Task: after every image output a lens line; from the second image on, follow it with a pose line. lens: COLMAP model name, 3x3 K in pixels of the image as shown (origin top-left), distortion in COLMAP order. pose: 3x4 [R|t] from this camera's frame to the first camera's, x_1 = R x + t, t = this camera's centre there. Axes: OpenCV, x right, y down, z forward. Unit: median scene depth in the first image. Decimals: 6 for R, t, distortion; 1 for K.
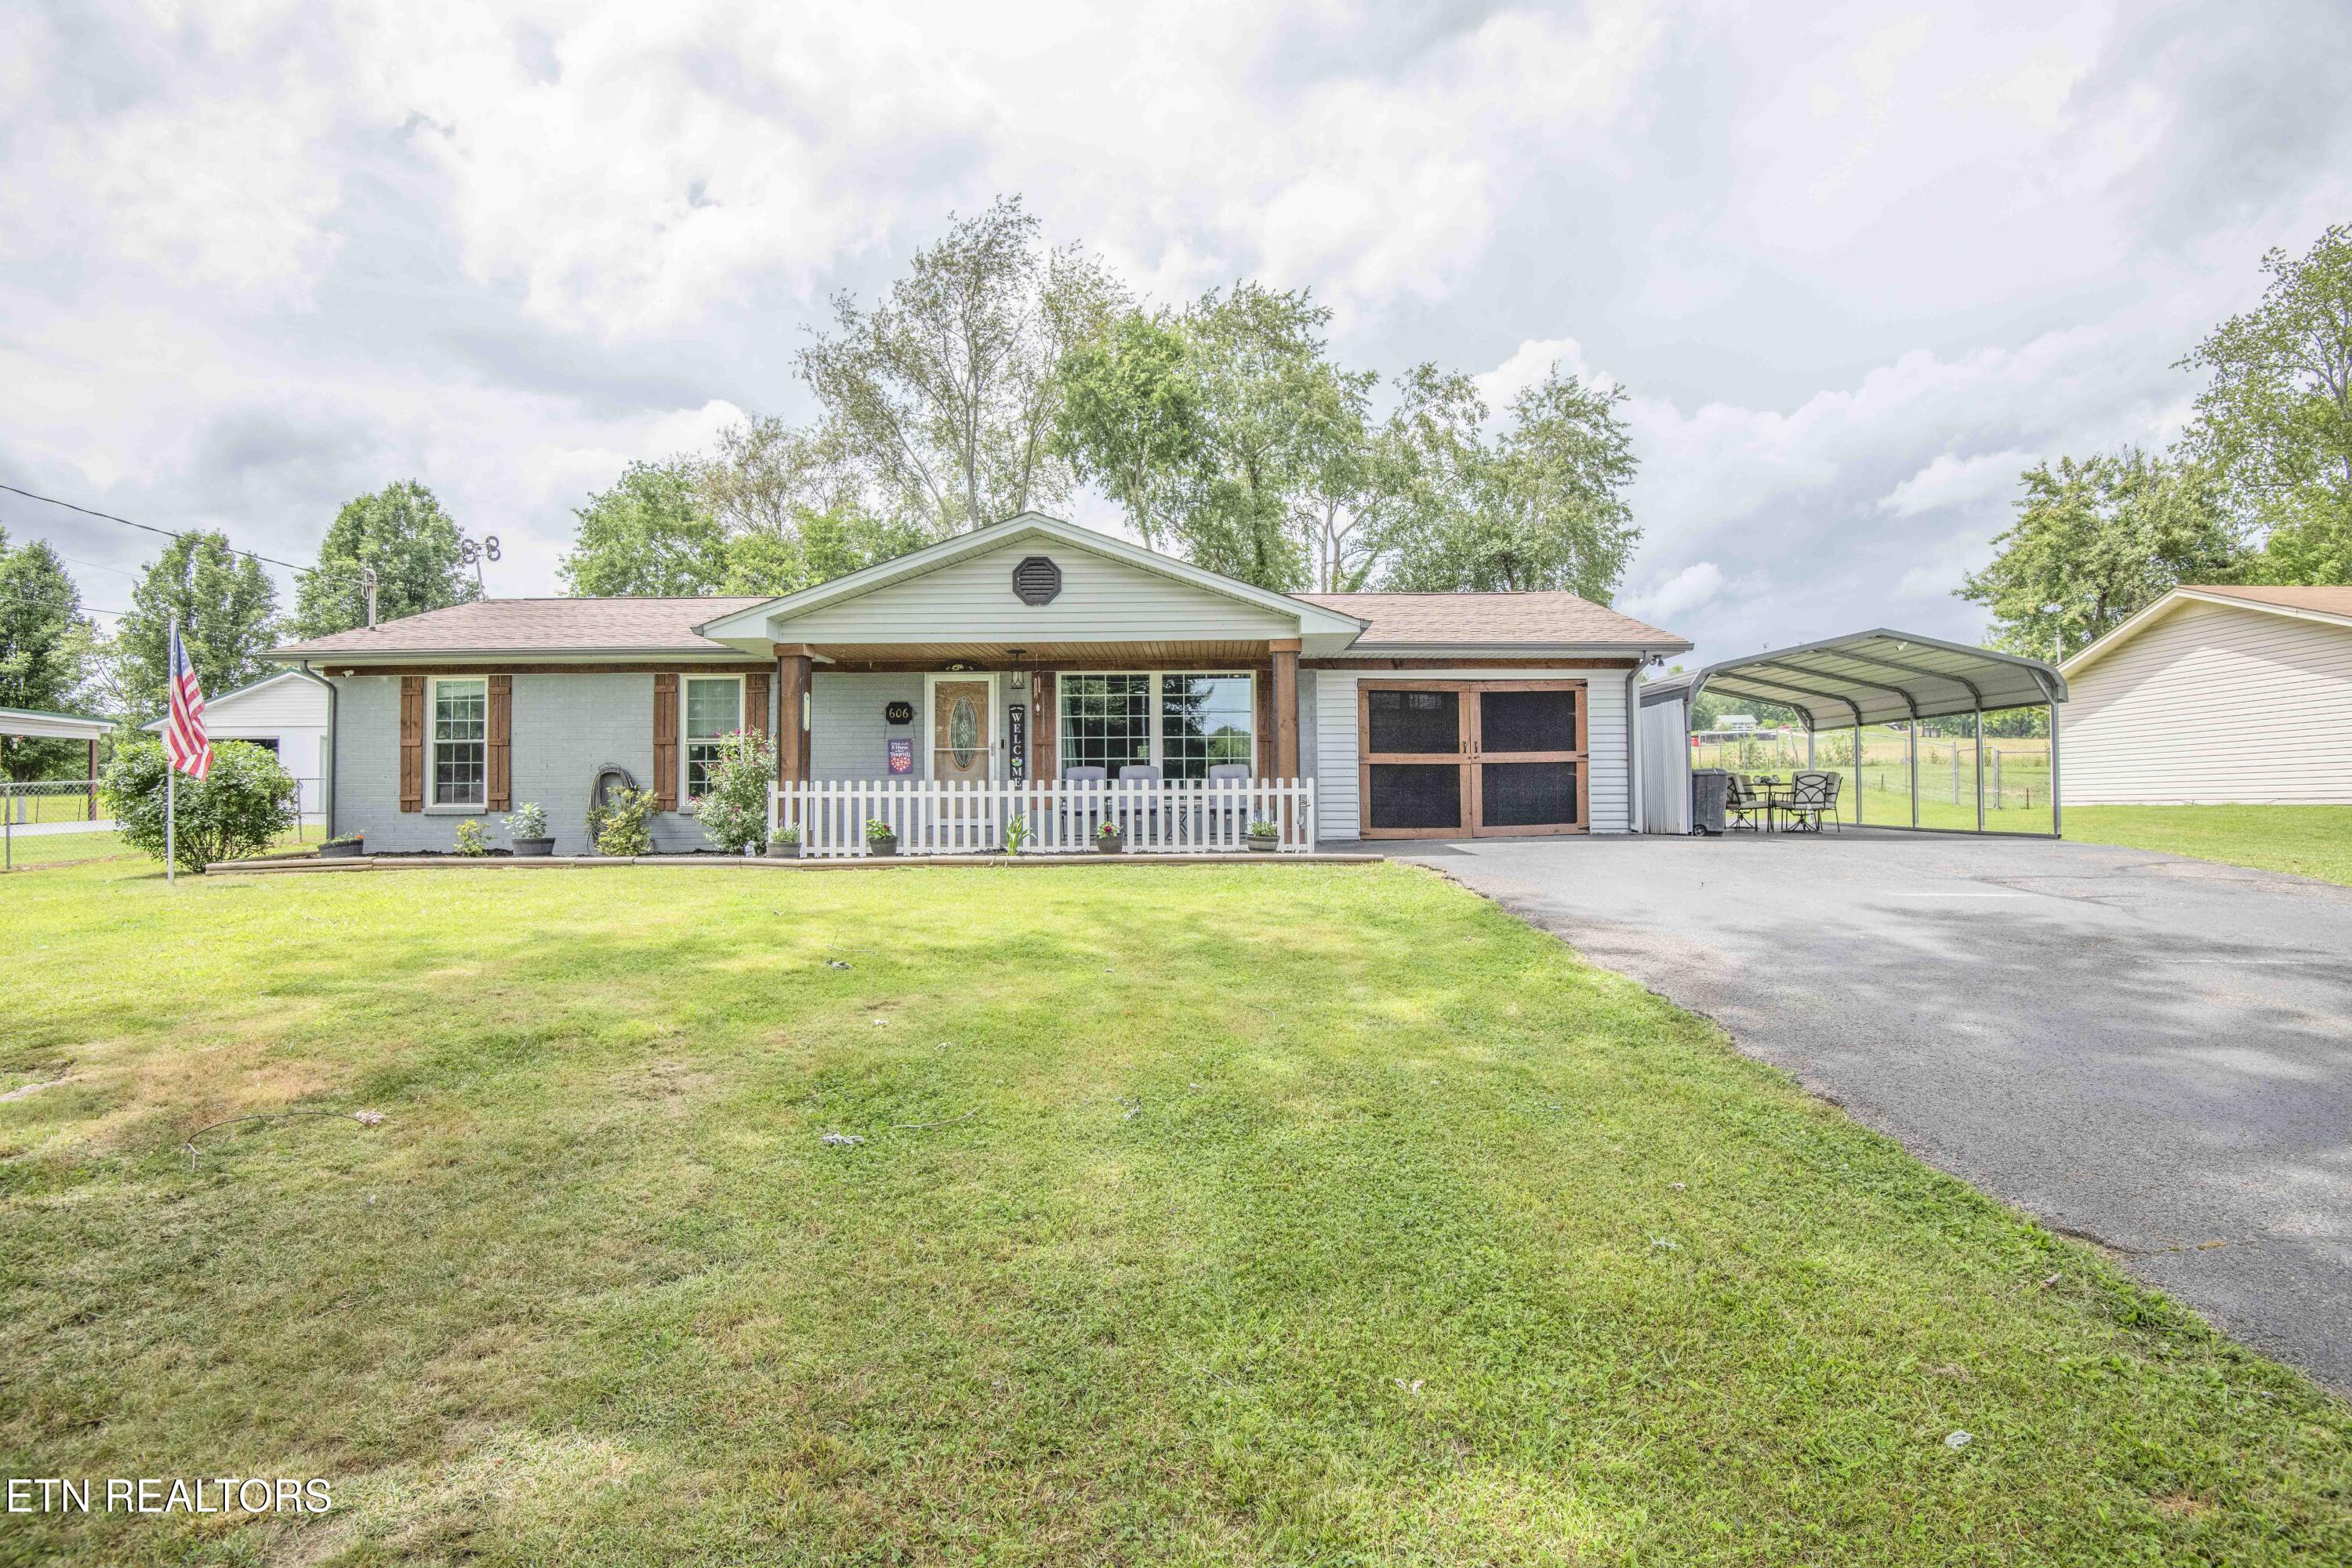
lens RADIAL K [[1093.9, 0, 1182.9], [0, 1093.9, 782.8], [0, 0, 1]] dist [-0.009414, -0.000734]
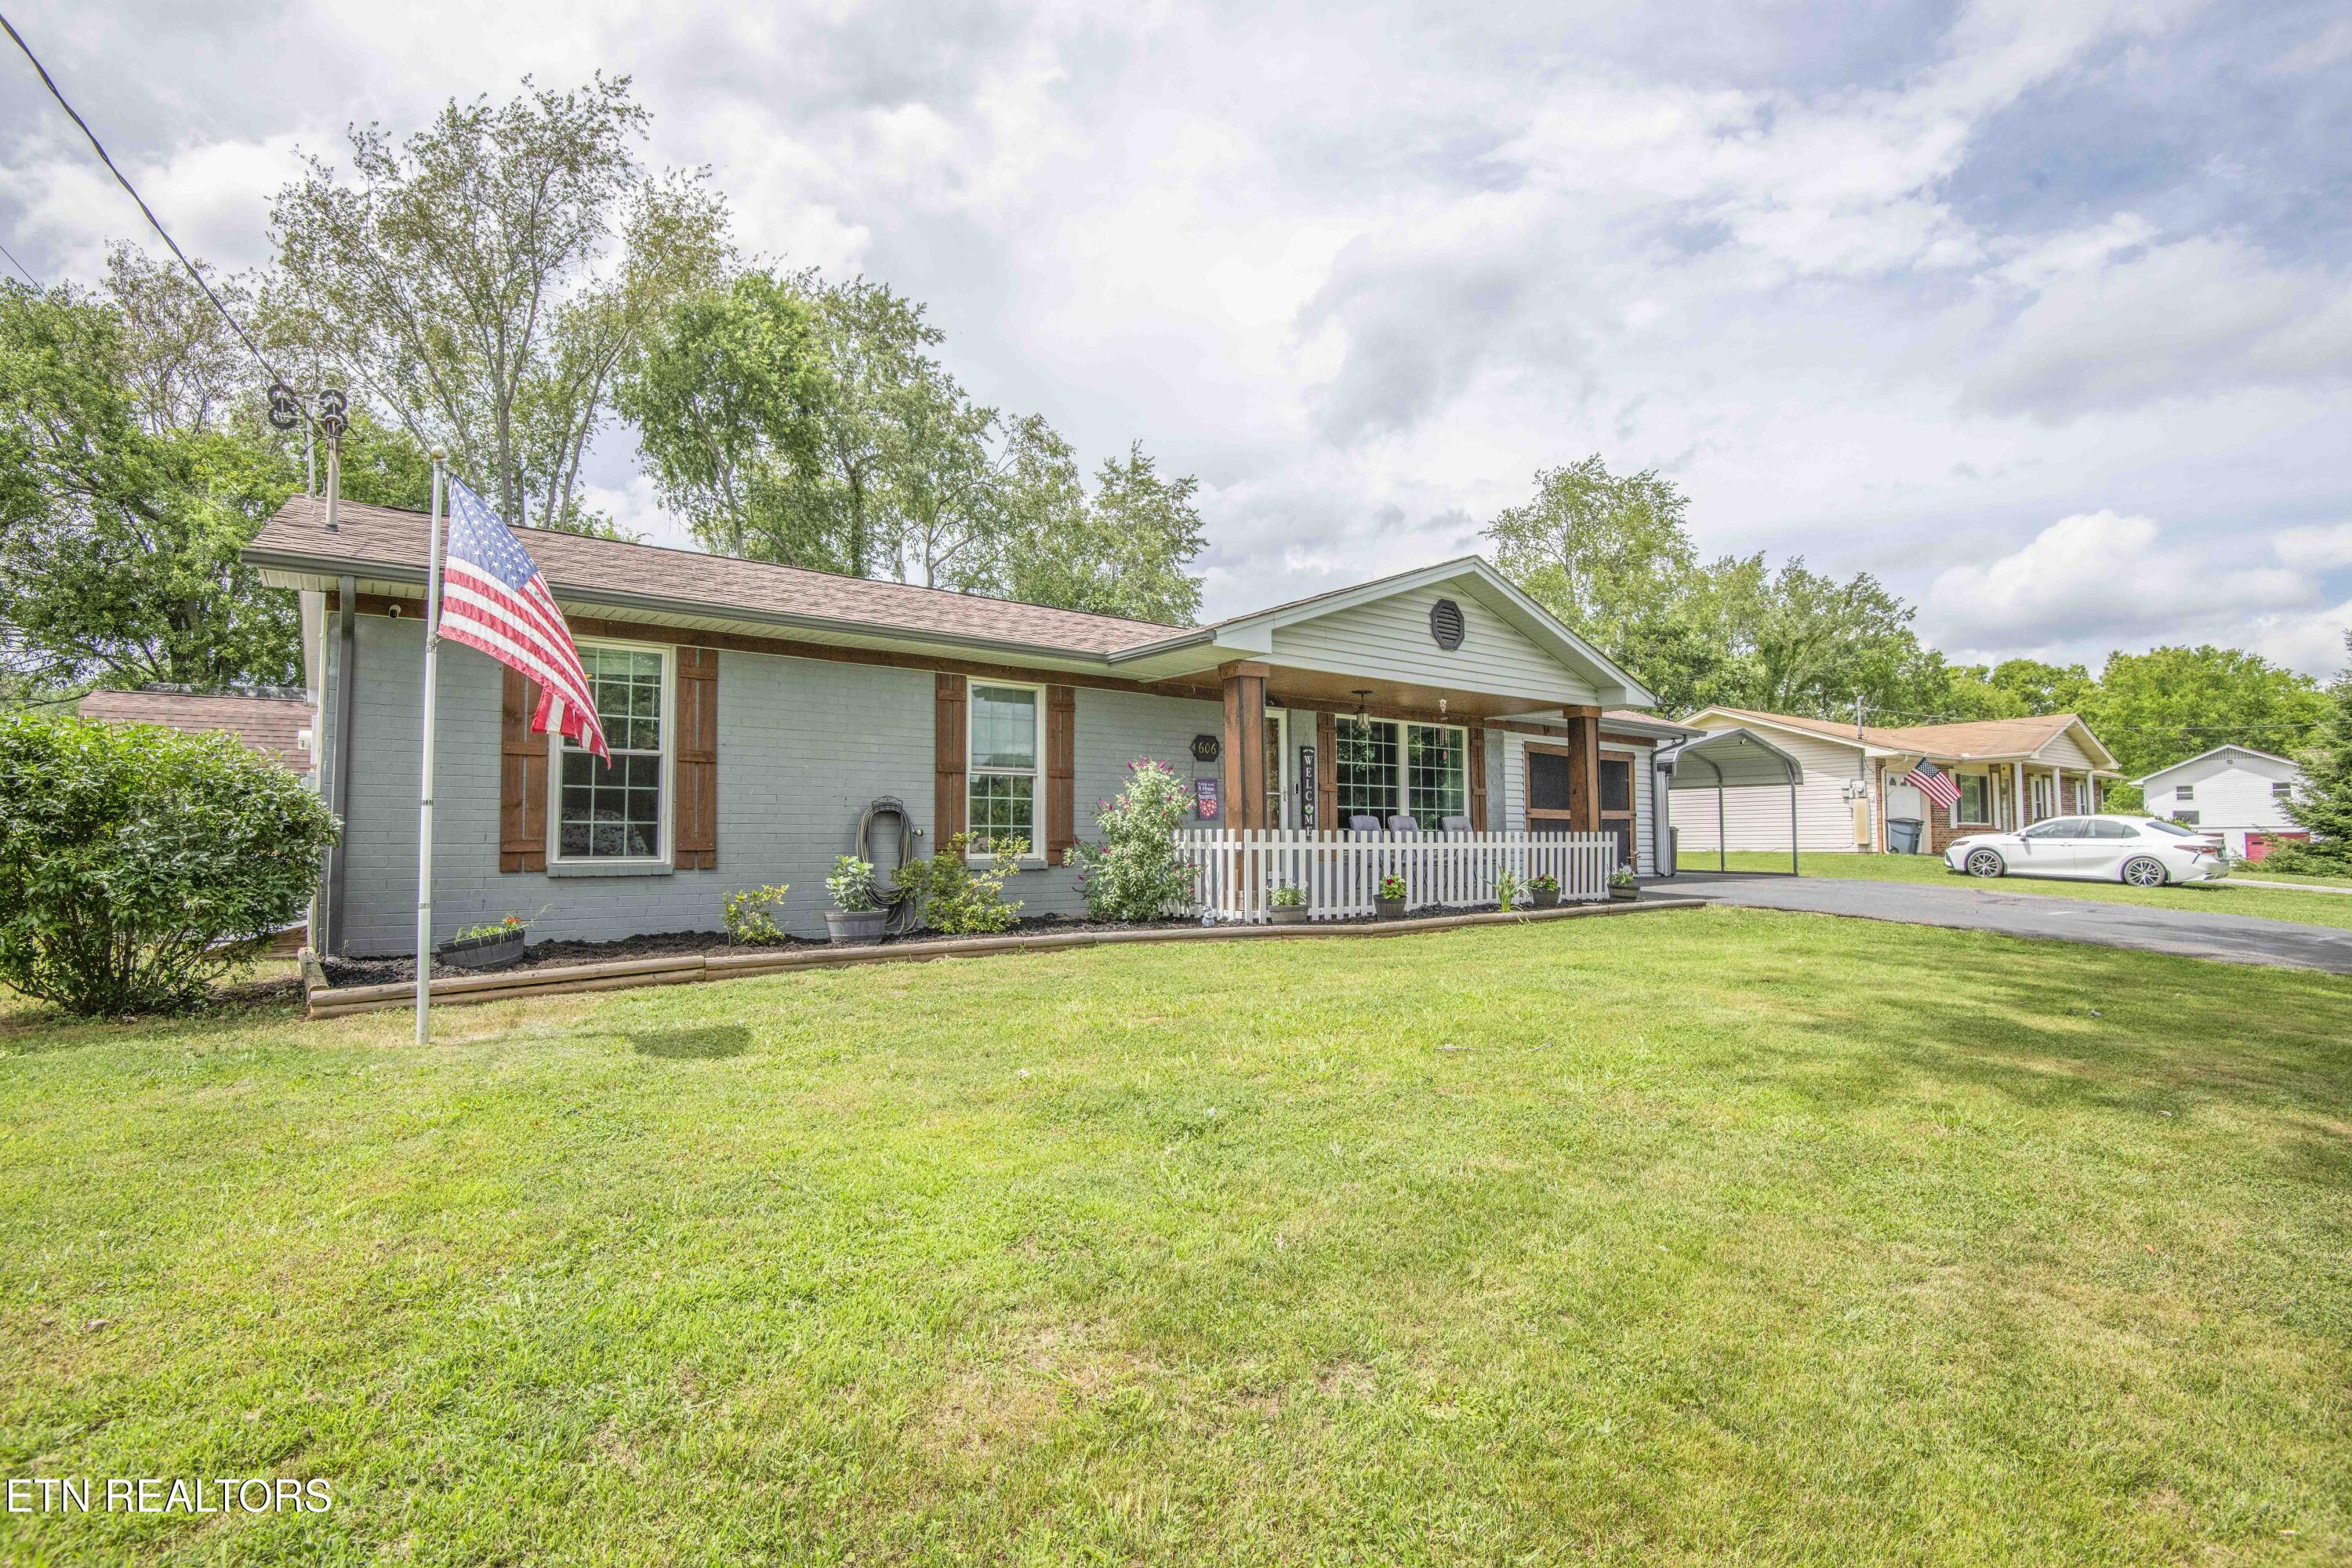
lens RADIAL K [[1093.9, 0, 1181.2], [0, 1093.9, 789.0], [0, 0, 1]] dist [-0.009414, -0.000734]
pose [[0.779863, 0.035702, 0.624932, -0.798058], [-0.017297, 0.999220, -0.035501, -0.001947], [-0.625712, 0.016876, 0.779872, 0.349893]]
